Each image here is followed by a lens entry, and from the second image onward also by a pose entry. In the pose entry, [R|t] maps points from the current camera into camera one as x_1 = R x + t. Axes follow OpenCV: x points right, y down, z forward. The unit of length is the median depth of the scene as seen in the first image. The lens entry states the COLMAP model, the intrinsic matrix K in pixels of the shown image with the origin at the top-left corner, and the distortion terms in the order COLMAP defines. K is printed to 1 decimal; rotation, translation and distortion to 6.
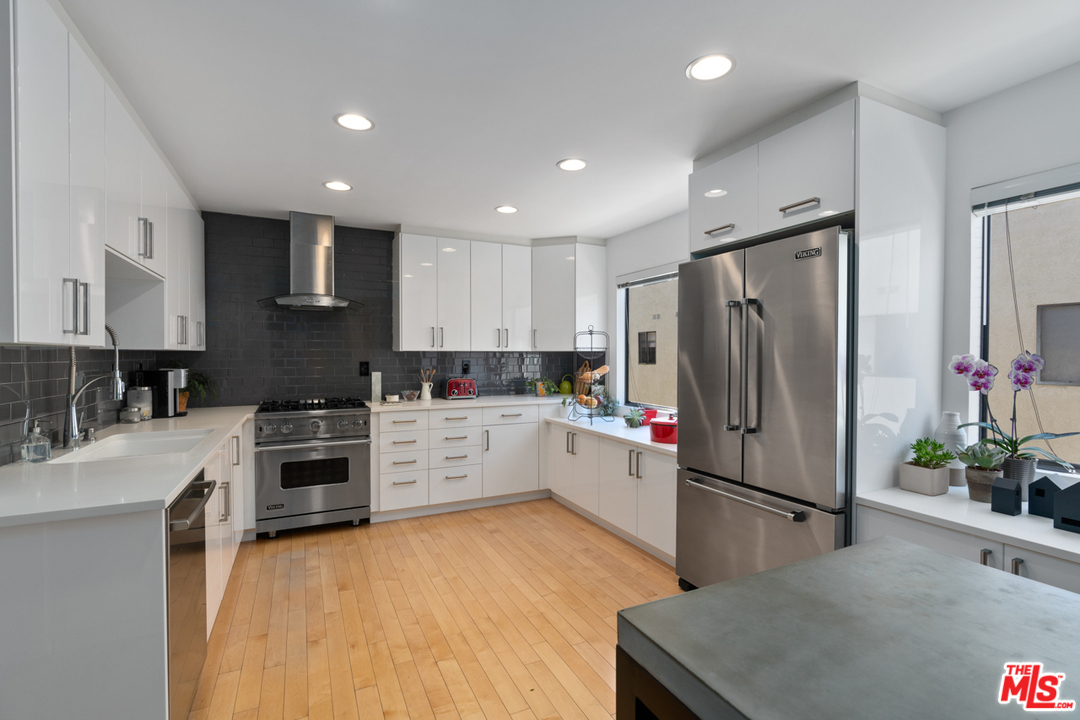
lens RADIAL K [[486.7, 0, 535.3], [0, 486.7, 361.1], [0, 0, 1]] dist [-0.009971, 0.002794]
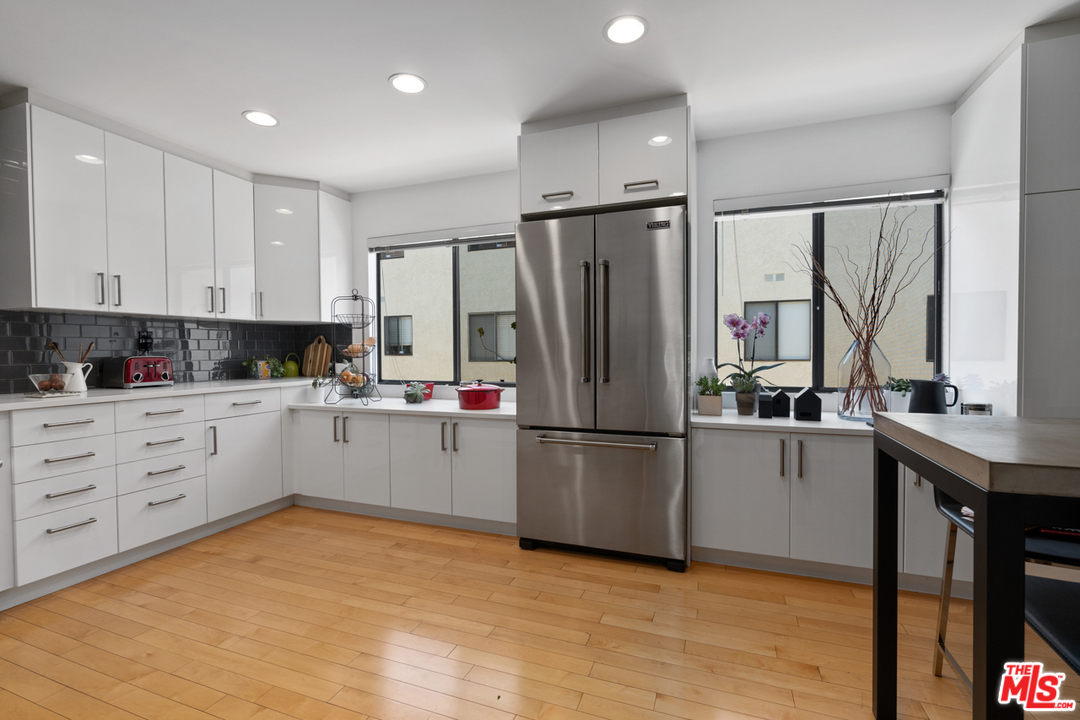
lens RADIAL K [[486.7, 0, 535.0], [0, 486.7, 361.7], [0, 0, 1]] dist [-0.009971, 0.002794]
pose [[0.727995, -0.020554, 0.685274, -0.262390], [0.015538, 0.999788, 0.013481, 0.050671], [-0.685406, 0.000834, 0.728160, 0.183564]]
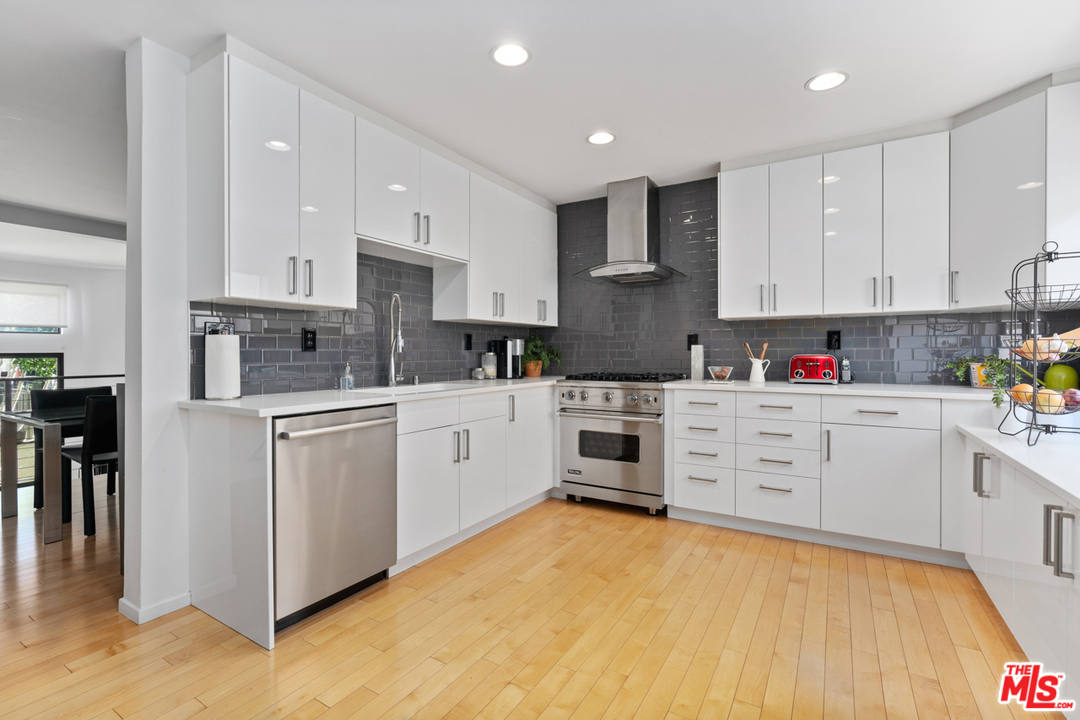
lens RADIAL K [[486.7, 0, 536.0], [0, 486.7, 356.4], [0, 0, 1]] dist [-0.009971, 0.002794]
pose [[0.536665, 0.005736, -0.843776, 0.267481], [-0.009119, 0.999958, 0.000998, 0.049299], [0.843746, 0.007159, 0.536695, 0.339621]]
